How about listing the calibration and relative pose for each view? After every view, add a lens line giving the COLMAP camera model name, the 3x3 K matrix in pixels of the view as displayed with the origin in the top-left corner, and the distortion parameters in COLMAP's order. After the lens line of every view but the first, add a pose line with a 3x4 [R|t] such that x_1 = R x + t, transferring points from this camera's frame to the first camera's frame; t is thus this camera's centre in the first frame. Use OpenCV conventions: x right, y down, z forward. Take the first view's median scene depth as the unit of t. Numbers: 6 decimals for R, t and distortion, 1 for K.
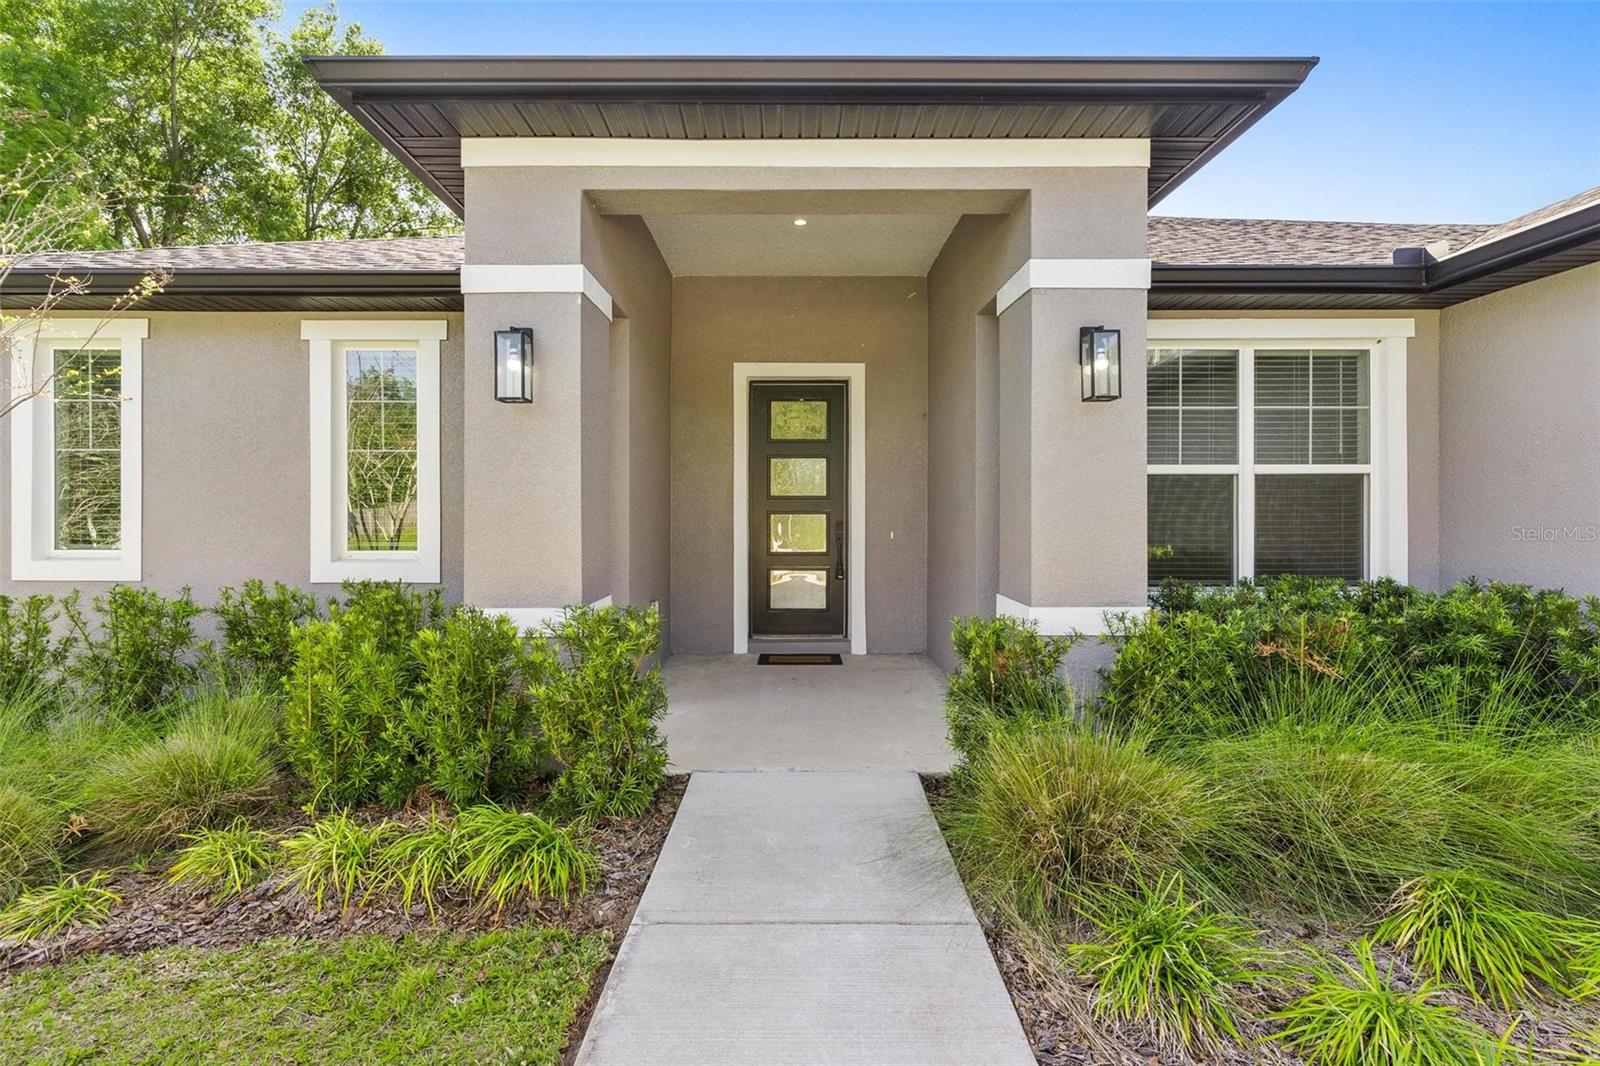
lens RADIAL K [[787.1, 0, 796.5], [0, 787.1, 516.3], [0, 0, 1]] dist [0.000615, -0.000175]
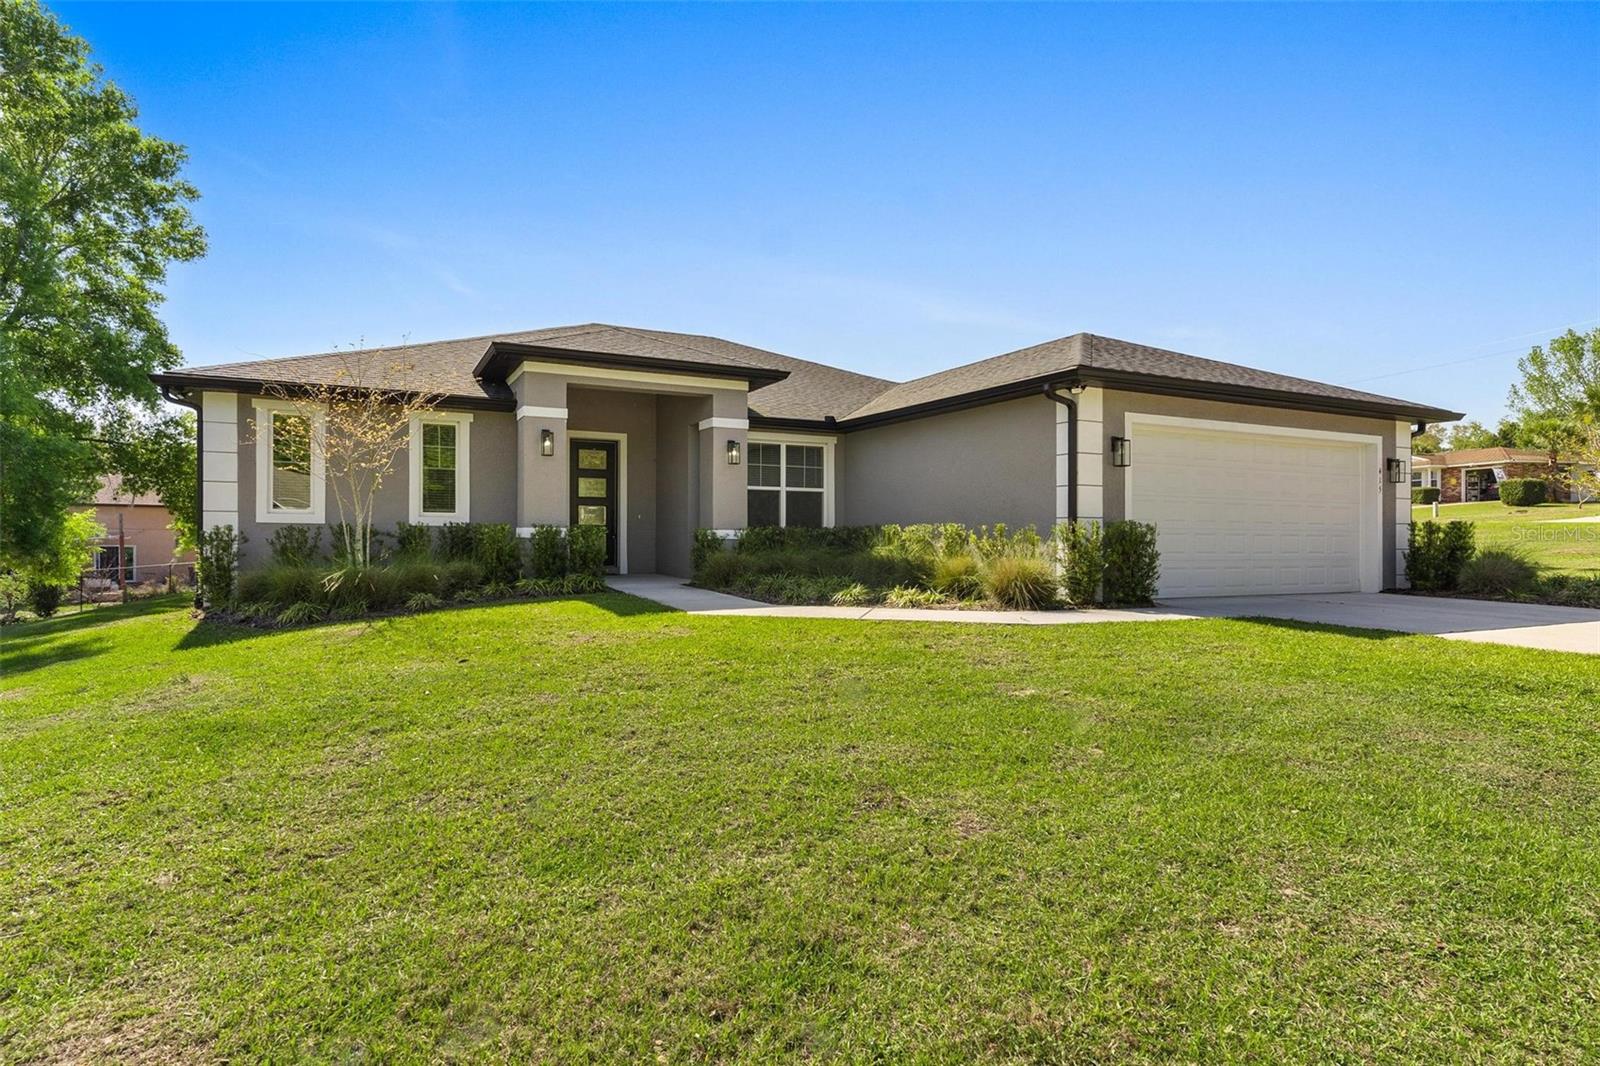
lens RADIAL K [[792.4, 0, 800.0], [0, 792.4, 533.0], [0, 0, 1]] dist [0.000877, 0.000017]
pose [[0.893877, 0.008714, 0.448227, -0.607071], [-0.002480, 0.999892, -0.014494, 0.134524], [-0.448305, 0.011845, 0.893802, -1.487636]]
